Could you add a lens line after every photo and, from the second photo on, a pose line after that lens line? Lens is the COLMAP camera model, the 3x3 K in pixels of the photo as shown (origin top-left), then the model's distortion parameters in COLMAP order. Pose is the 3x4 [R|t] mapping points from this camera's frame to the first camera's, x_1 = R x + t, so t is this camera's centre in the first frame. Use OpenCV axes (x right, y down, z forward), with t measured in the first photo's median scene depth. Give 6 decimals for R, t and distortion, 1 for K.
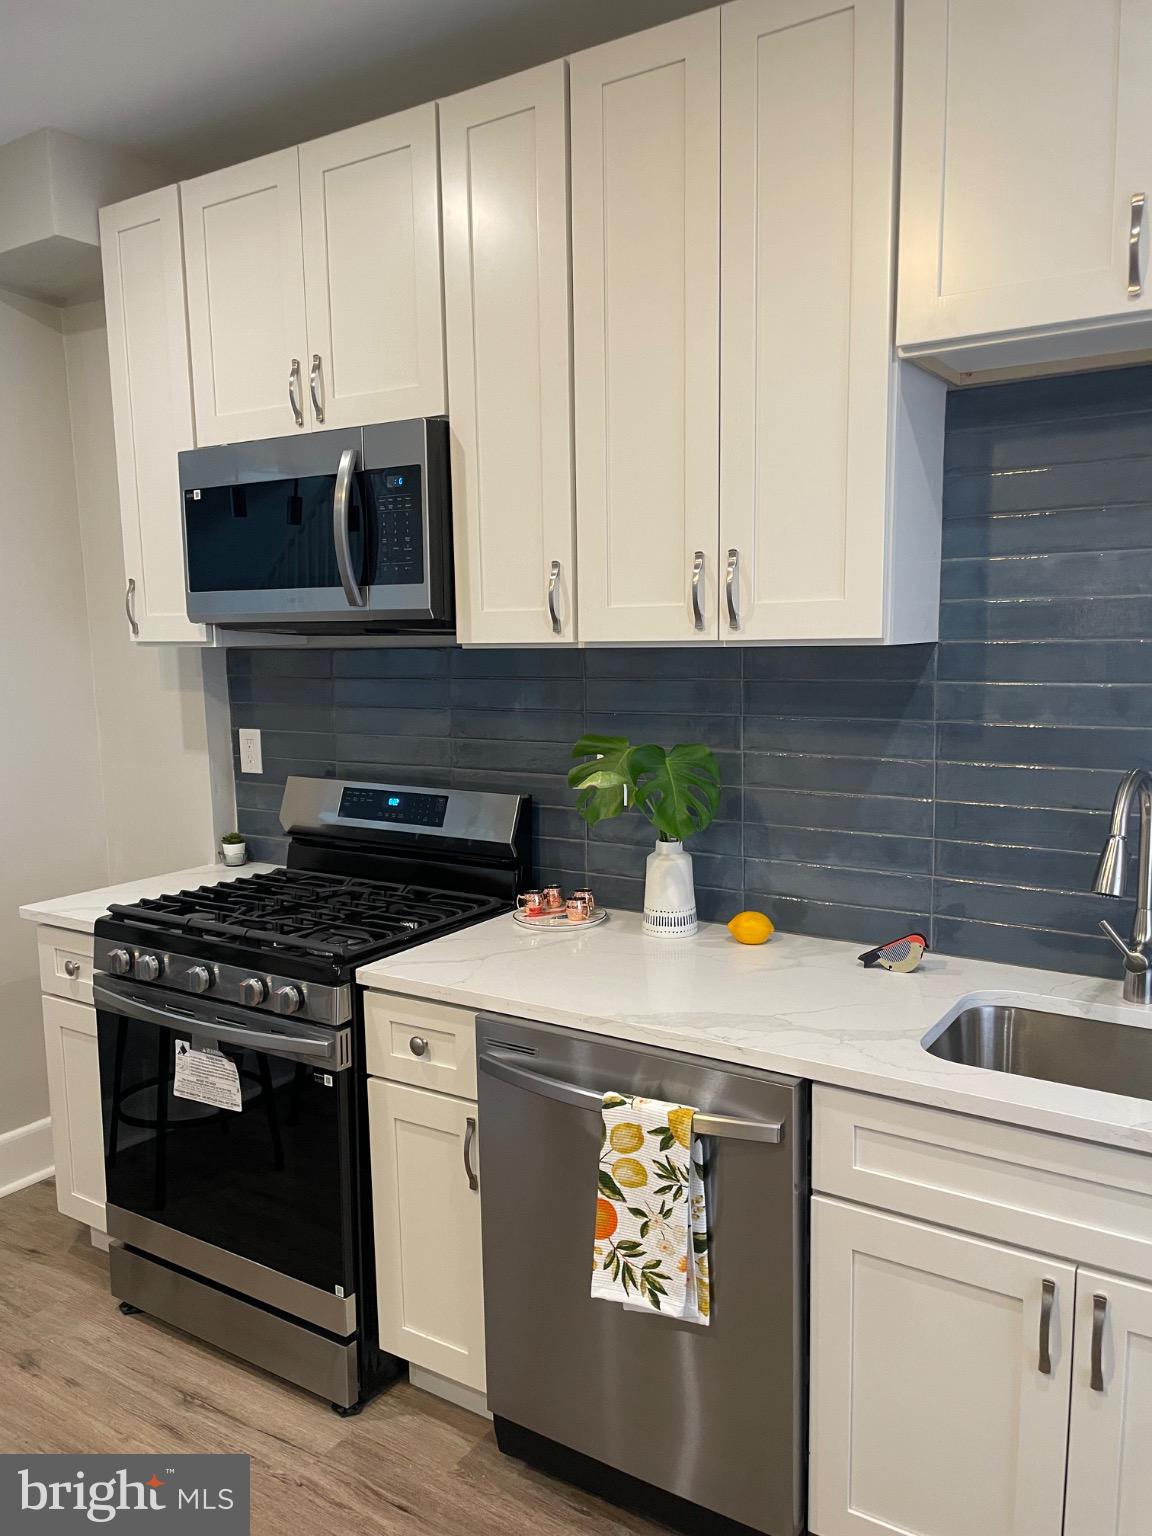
lens RADIAL K [[1167.4, 0, 453.3], [0, 1167.4, 773.1], [0, 0, 1]] dist [0.005269, -0.003523]
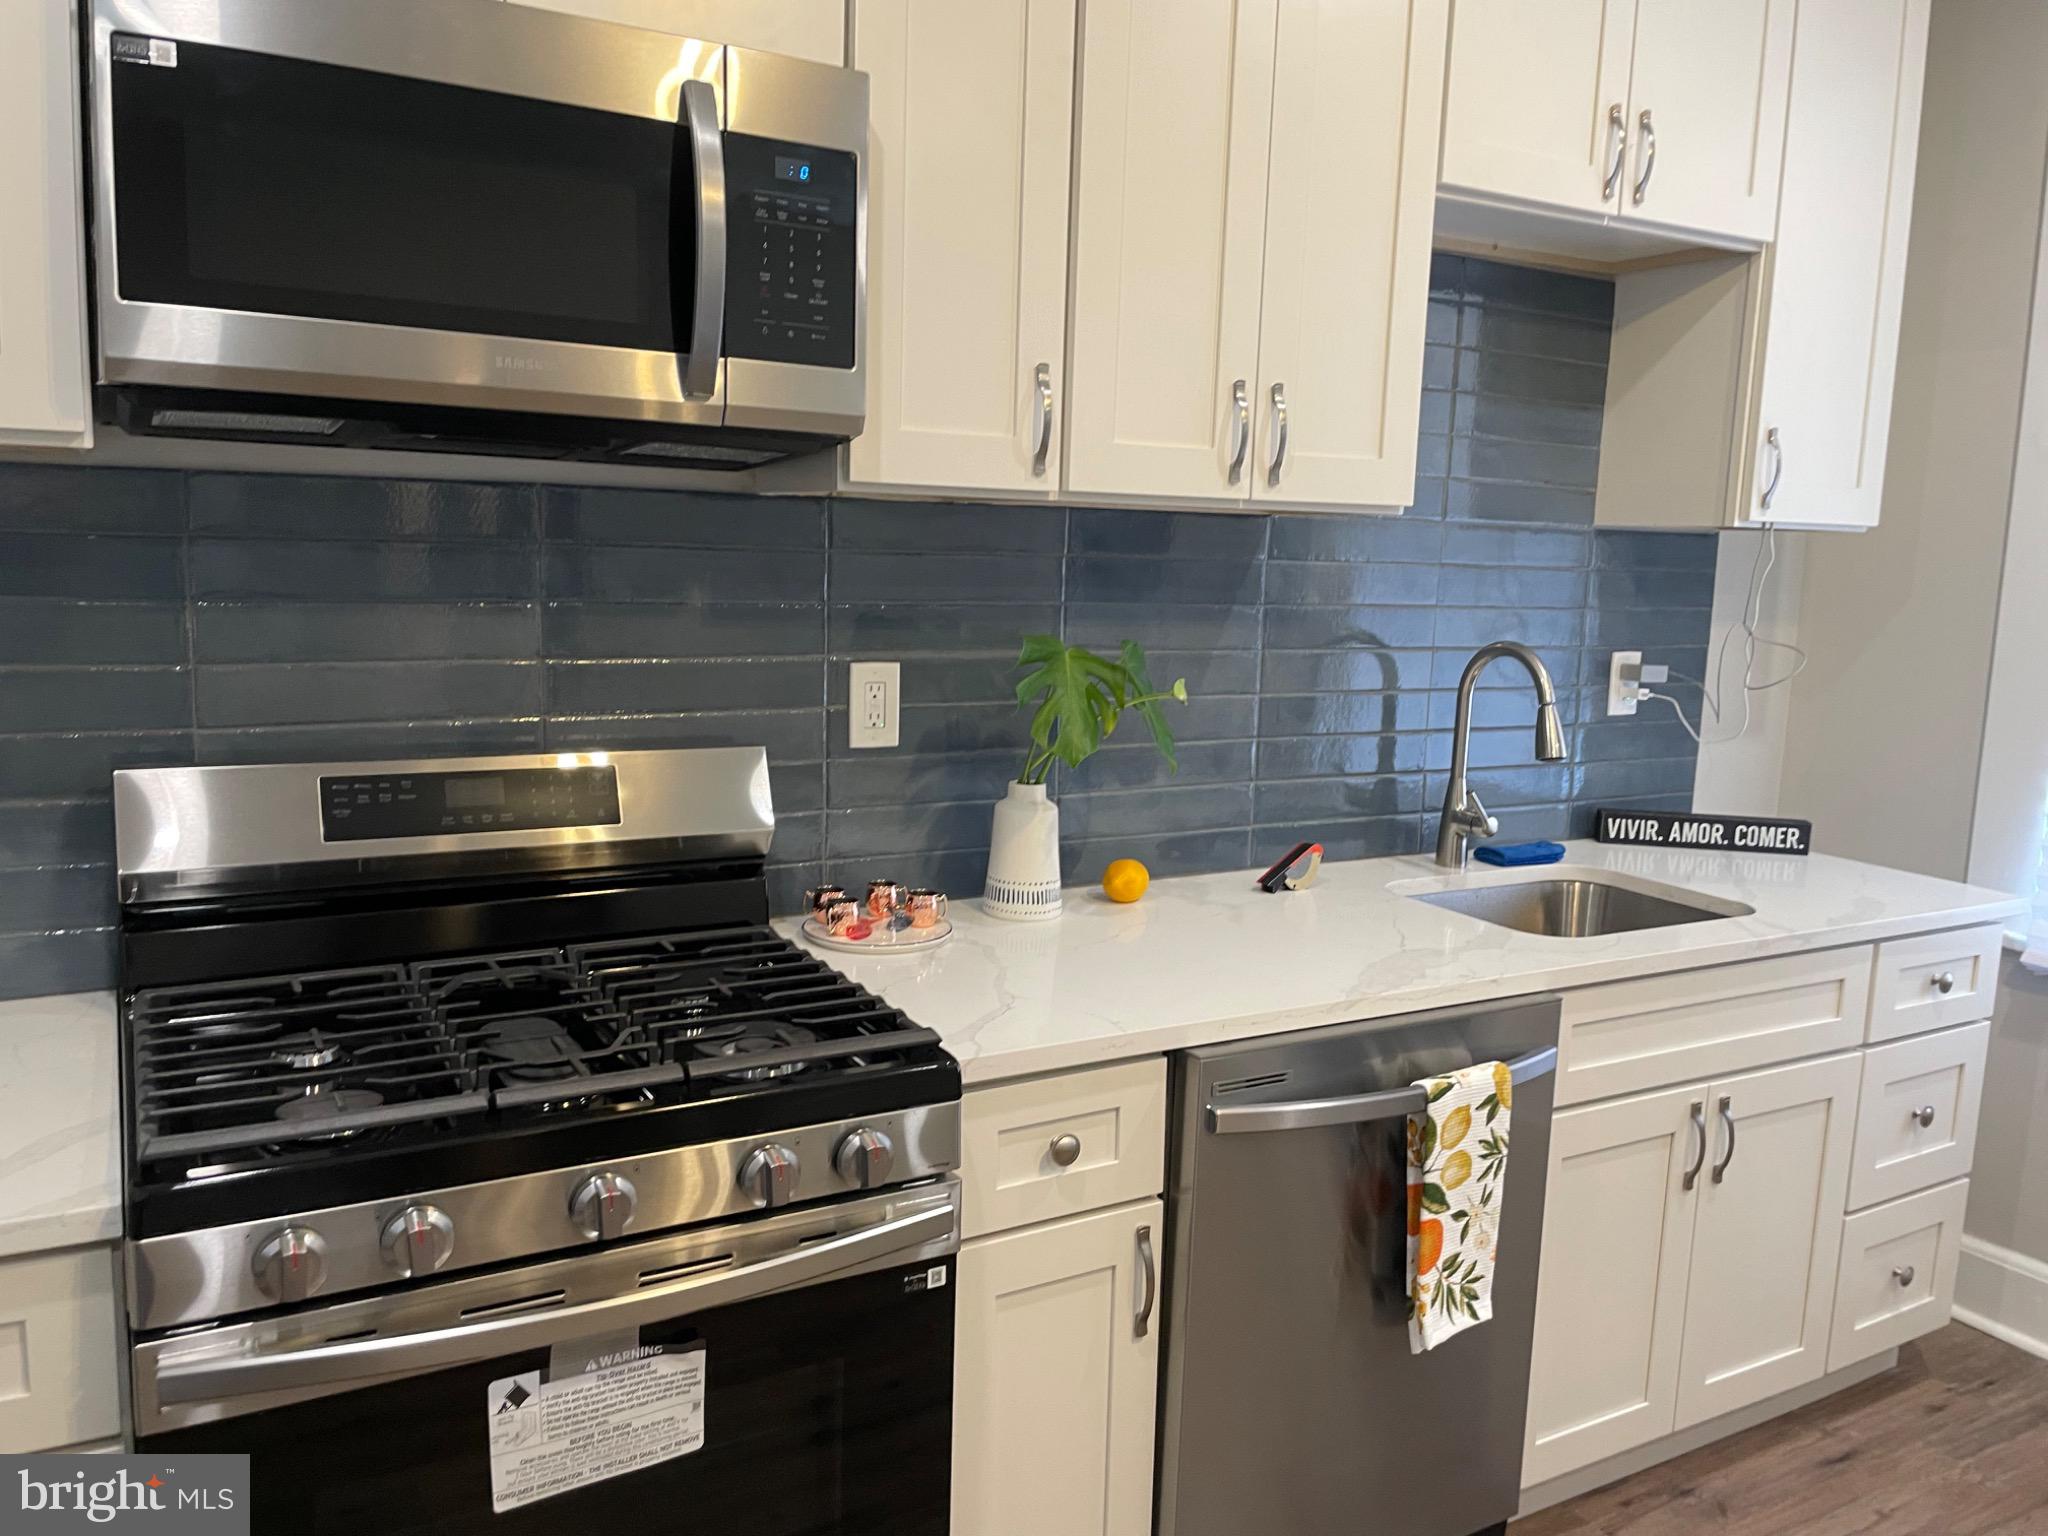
lens RADIAL K [[1593.7, 0, 1024.0], [0, 1593.7, 768.0], [0, 0, 1]] dist [0.017767, 0.001539]
pose [[0.410812, -0.098535, 0.906380, -0.785860], [0.073182, 0.994499, 0.074945, -0.026899], [-0.908778, 0.035542, 0.415763, 0.684867]]
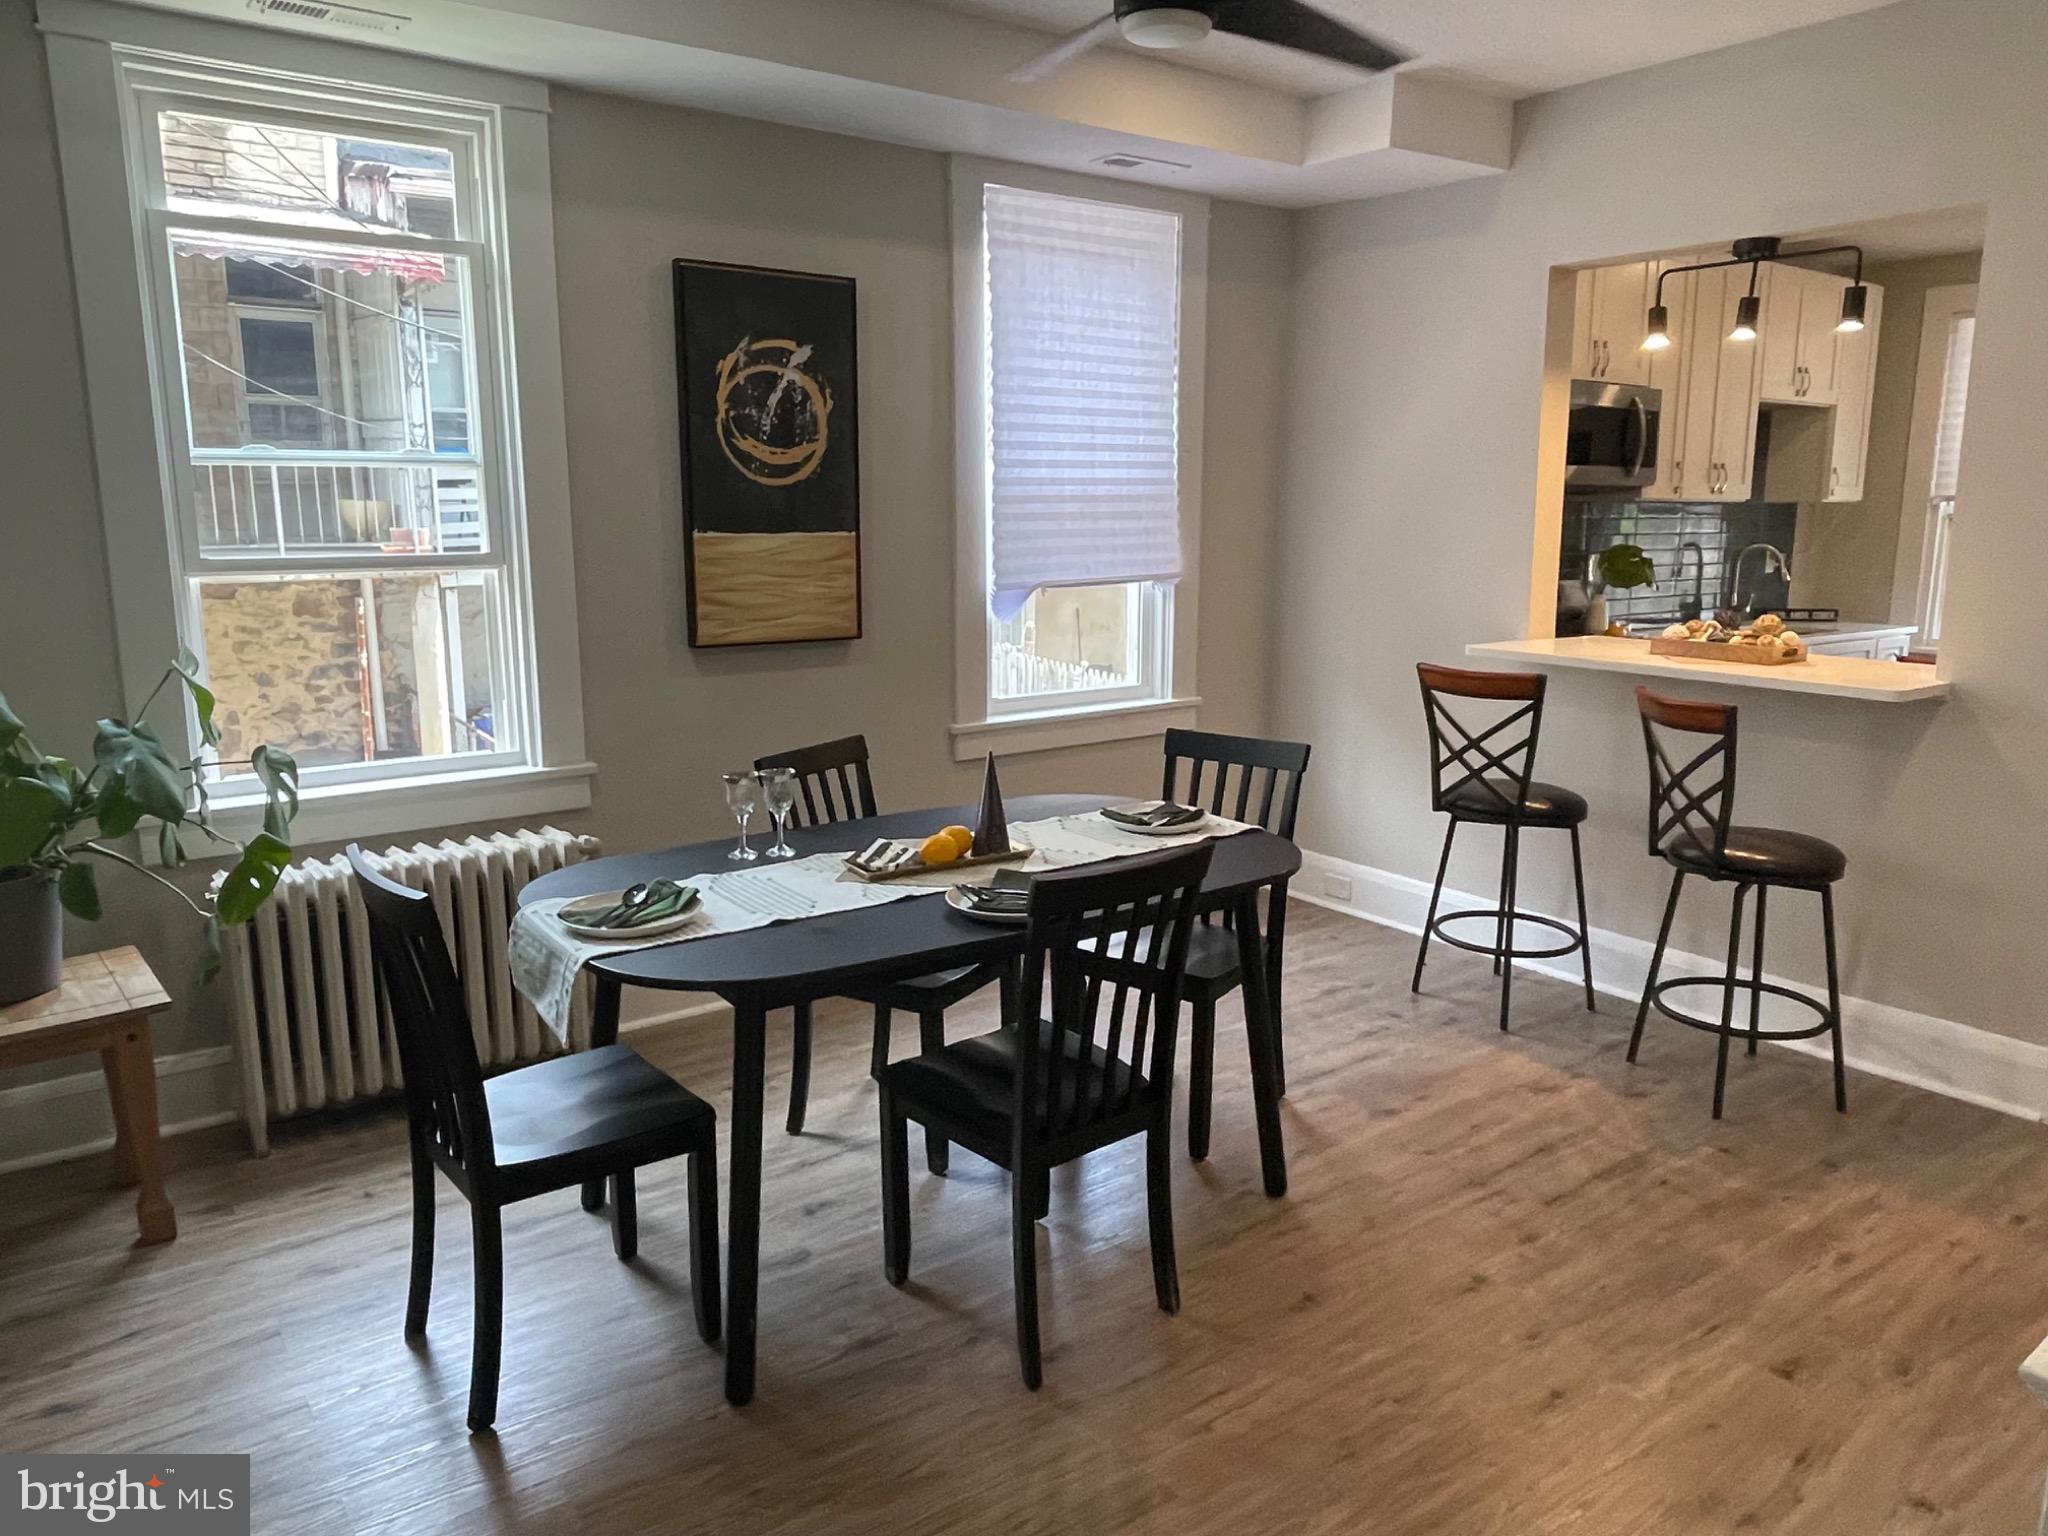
lens RADIAL K [[1352.7, 0, 1024.0], [0, 1352.7, 768.0], [0, 0, 1]] dist [0.001128, 0.001524]
pose [[0.295160, -0.156113, 0.942608, -3.147914], [0.110462, 0.985521, 0.128631, -0.089567], [-0.949041, 0.066156, 0.308131, 1.601467]]
